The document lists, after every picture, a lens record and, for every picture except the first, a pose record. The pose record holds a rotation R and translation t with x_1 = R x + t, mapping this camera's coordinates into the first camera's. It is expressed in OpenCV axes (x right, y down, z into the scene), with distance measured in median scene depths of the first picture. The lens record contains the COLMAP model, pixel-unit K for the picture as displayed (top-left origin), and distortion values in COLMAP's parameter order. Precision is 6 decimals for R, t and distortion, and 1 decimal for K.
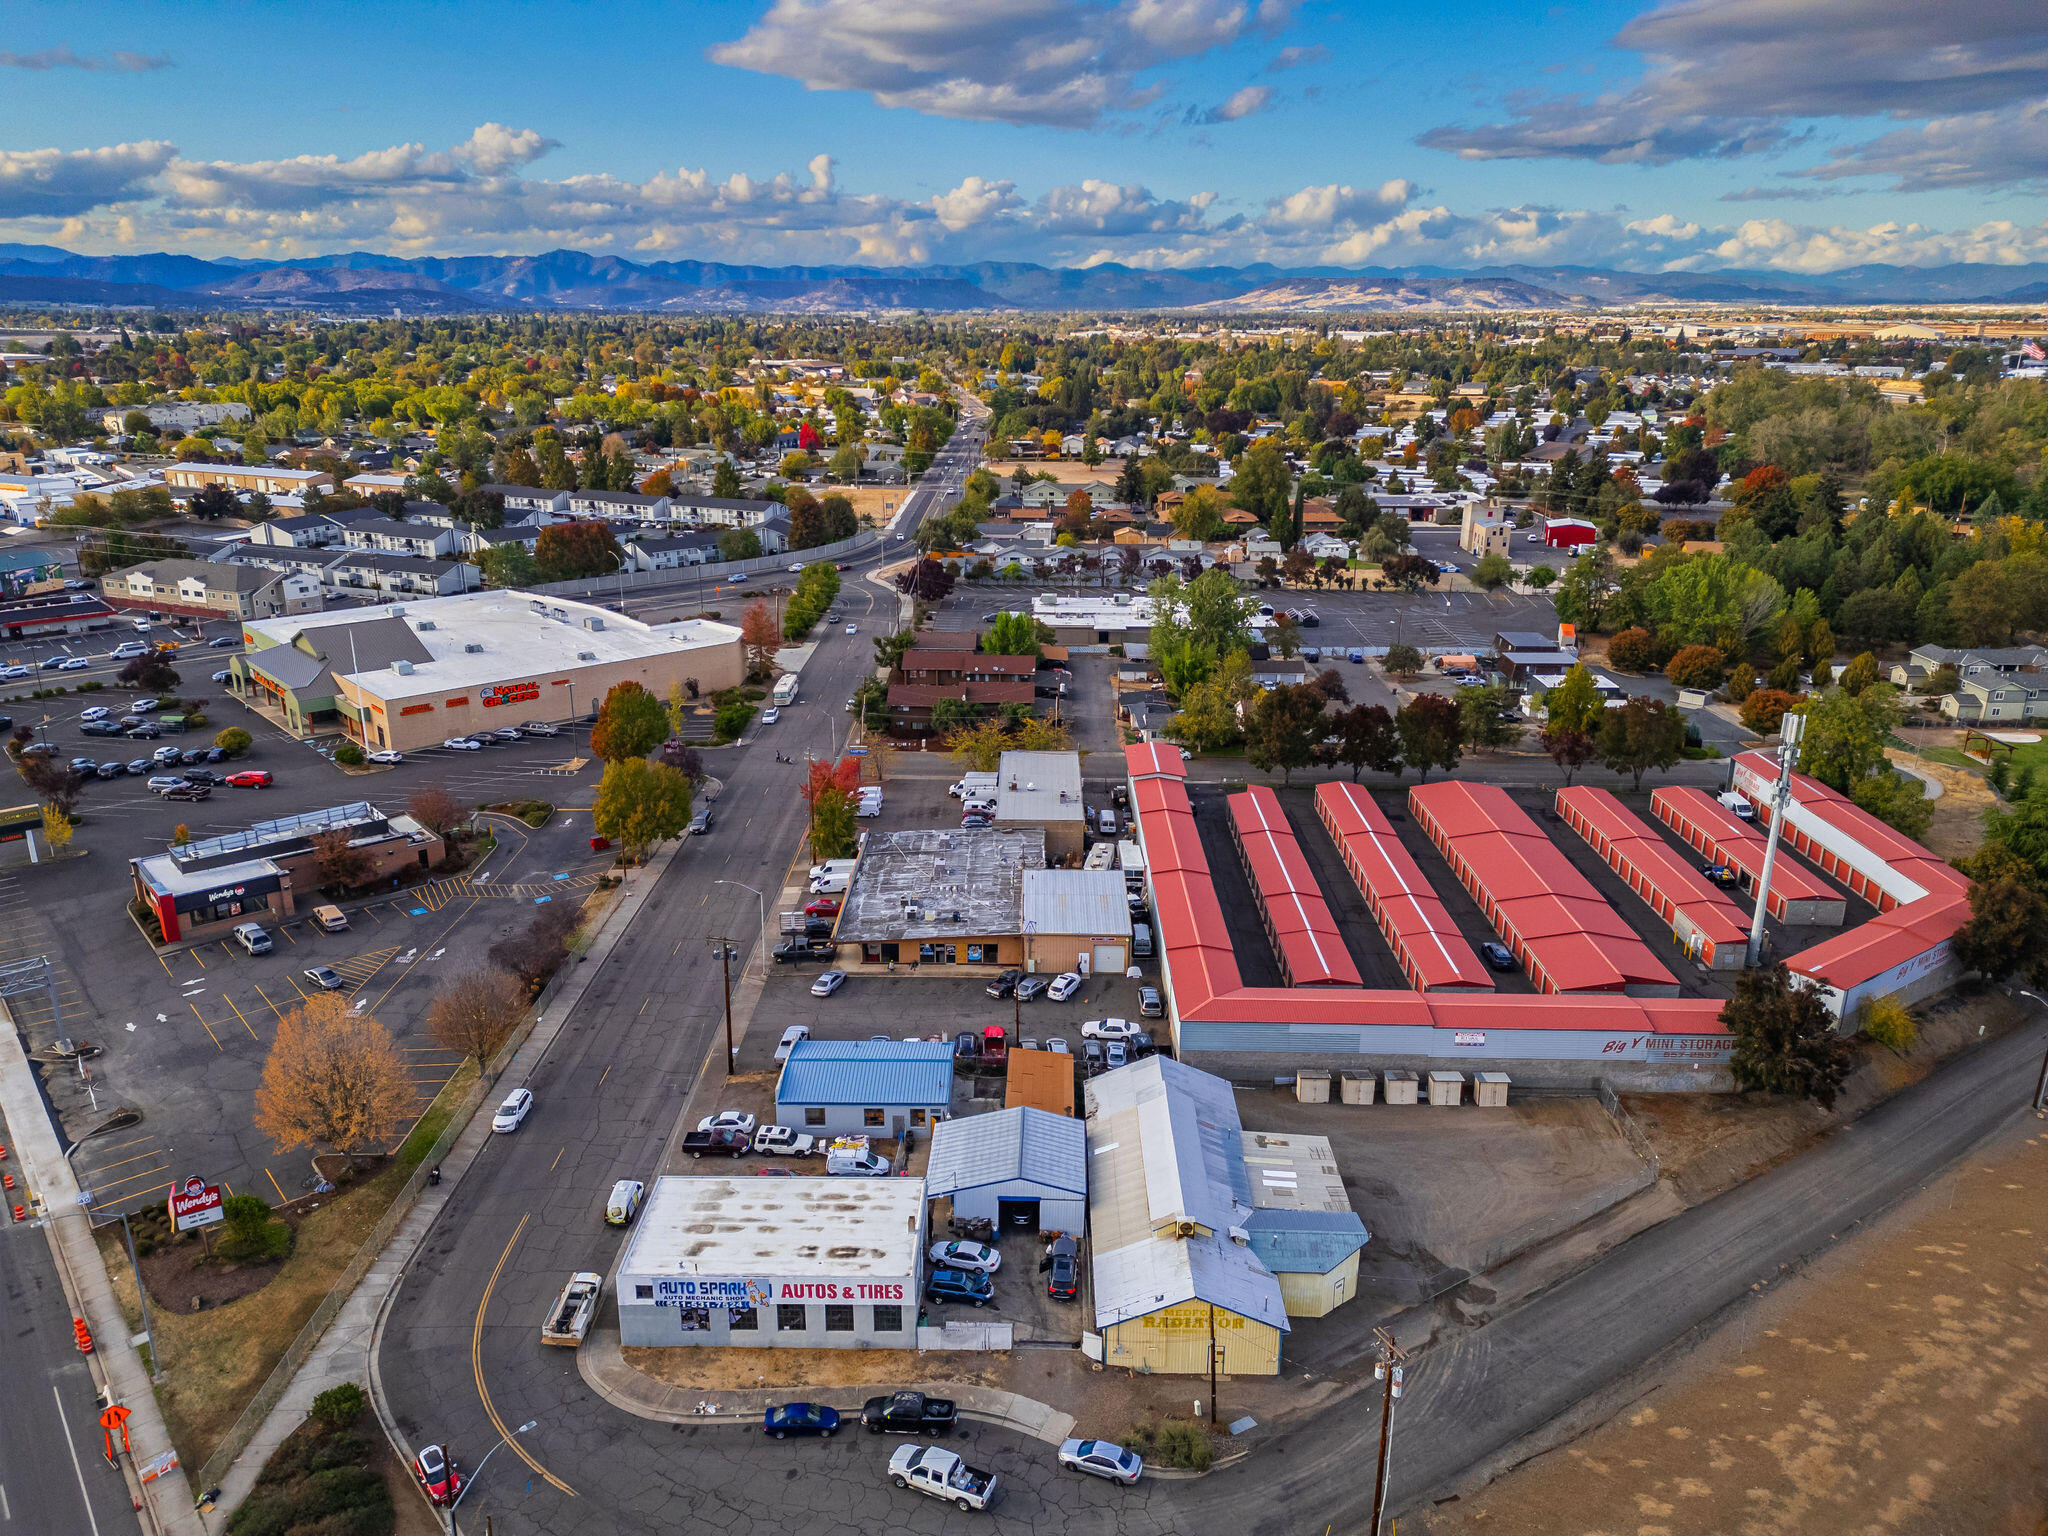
lens RADIAL K [[1419.9, 0, 1015.5], [0, 1419.9, 759.6], [0, 0, 1]] dist [0.096073, -0.102164]
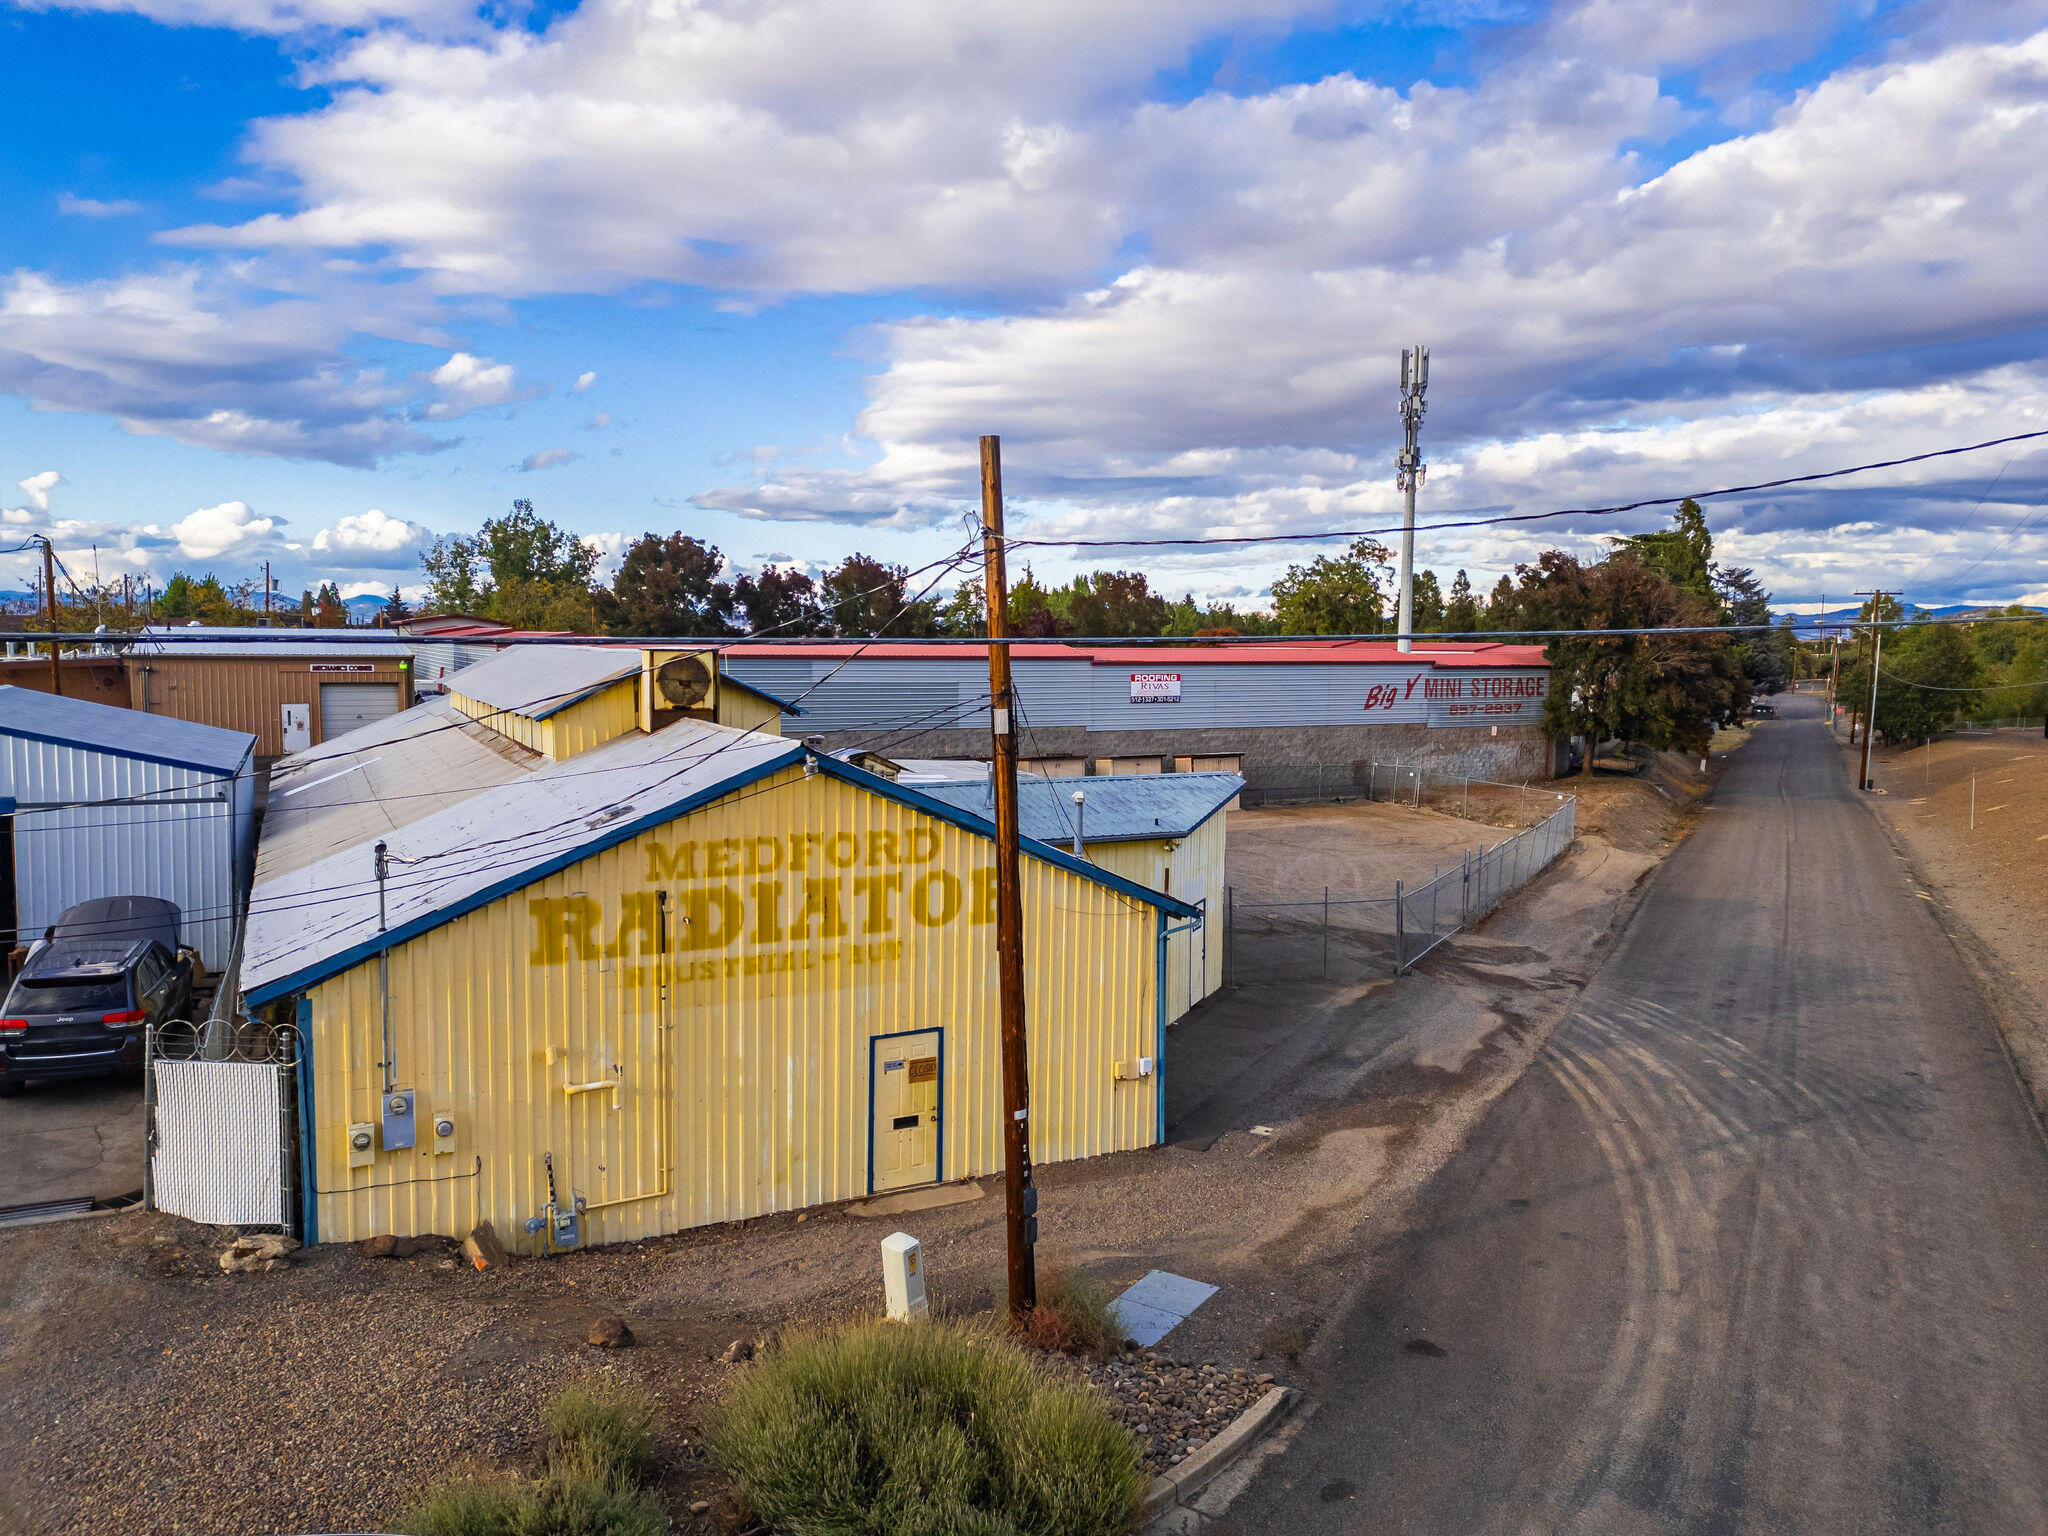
lens RADIAL K [[1423.4, 0, 1017.1], [0, 1423.4, 757.4], [0, 0, 1]] dist [0.084686, -0.086595]
pose [[0.885484, -0.031069, 0.463629, 0.053579], [0.135321, 0.971757, -0.193330, 0.372471], [-0.444528, 0.233929, 0.864680, 0.729860]]
